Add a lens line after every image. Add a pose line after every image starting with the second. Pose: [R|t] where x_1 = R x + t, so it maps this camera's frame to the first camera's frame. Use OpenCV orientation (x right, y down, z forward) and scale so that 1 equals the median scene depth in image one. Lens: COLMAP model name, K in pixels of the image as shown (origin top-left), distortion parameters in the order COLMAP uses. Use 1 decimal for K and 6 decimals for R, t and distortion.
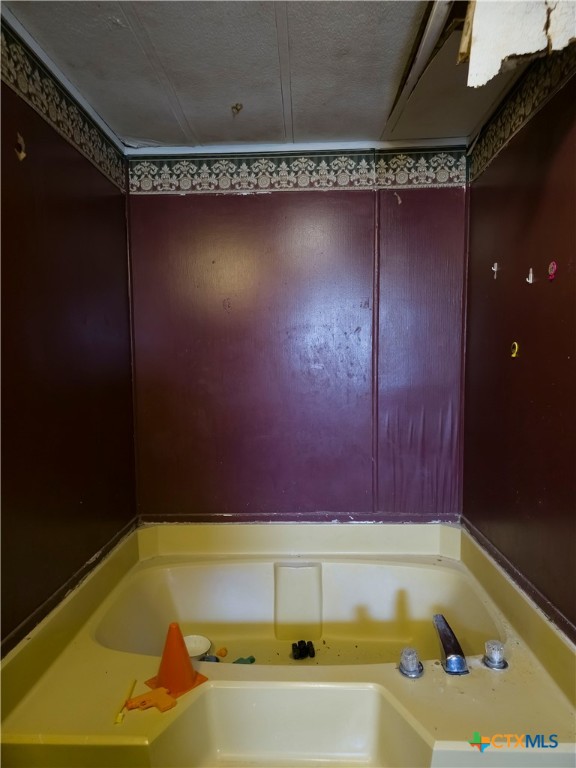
lens RADIAL K [[518.2, 0, 286.3], [0, 518.2, 391.5], [0, 0, 1]] dist [0.024271, -0.007129]
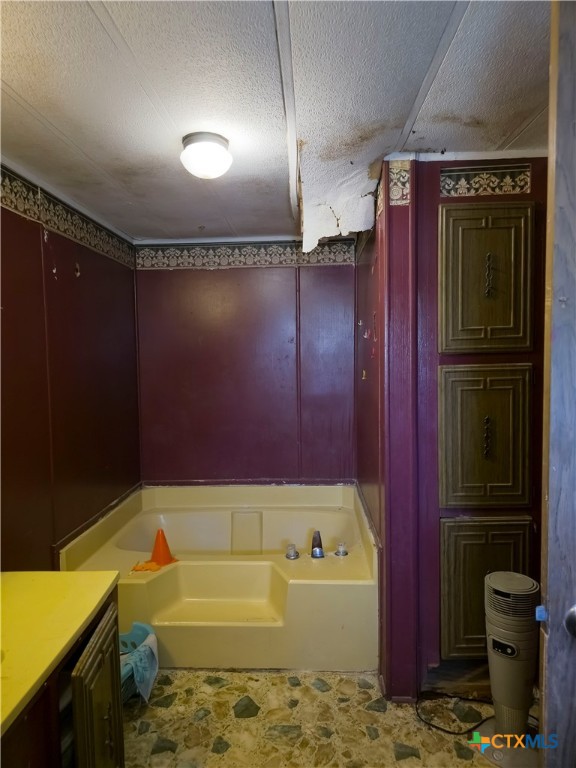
lens RADIAL K [[518.2, 0, 289.8], [0, 518.2, 379.0], [0, 0, 1]] dist [0.024271, -0.007129]
pose [[0.999965, -0.004258, -0.007225, 0.160966], [0.004129, 0.999833, -0.017801, -0.028214], [0.007300, 0.017771, 0.999815, -0.523165]]
